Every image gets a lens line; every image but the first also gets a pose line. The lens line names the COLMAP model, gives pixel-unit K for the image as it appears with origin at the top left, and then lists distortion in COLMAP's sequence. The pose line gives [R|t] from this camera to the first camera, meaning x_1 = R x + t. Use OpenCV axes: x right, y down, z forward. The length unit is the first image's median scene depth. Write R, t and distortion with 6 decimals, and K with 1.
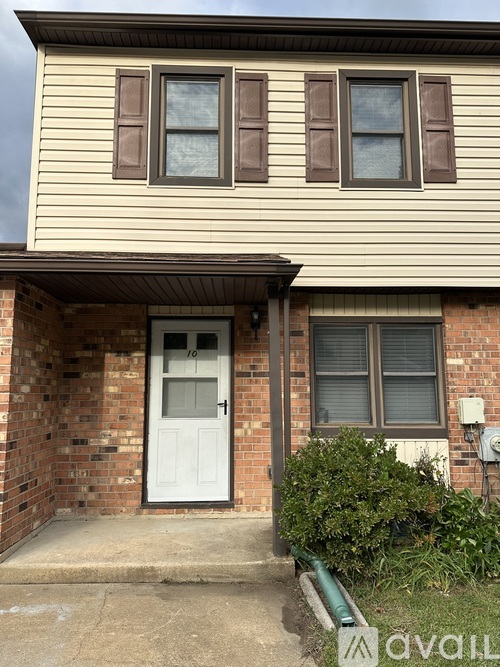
lens RADIAL K [[465.1, 0, 250.0], [0, 465.1, 333.5], [0, 0, 1]] dist [0.079787, -0.000460]
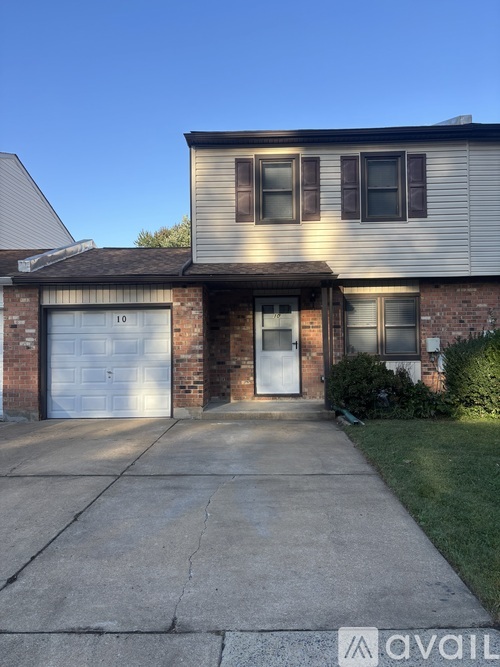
lens RADIAL K [[538.7, 0, 250.0], [0, 538.7, 333.5], [0, 0, 1]] dist [0.117017, -0.000639]
pose [[0.998689, -0.011271, -0.049929, -0.129716], [0.016141, 0.995034, 0.098218, -0.098298], [0.048574, -0.098895, 0.993912, -1.117986]]
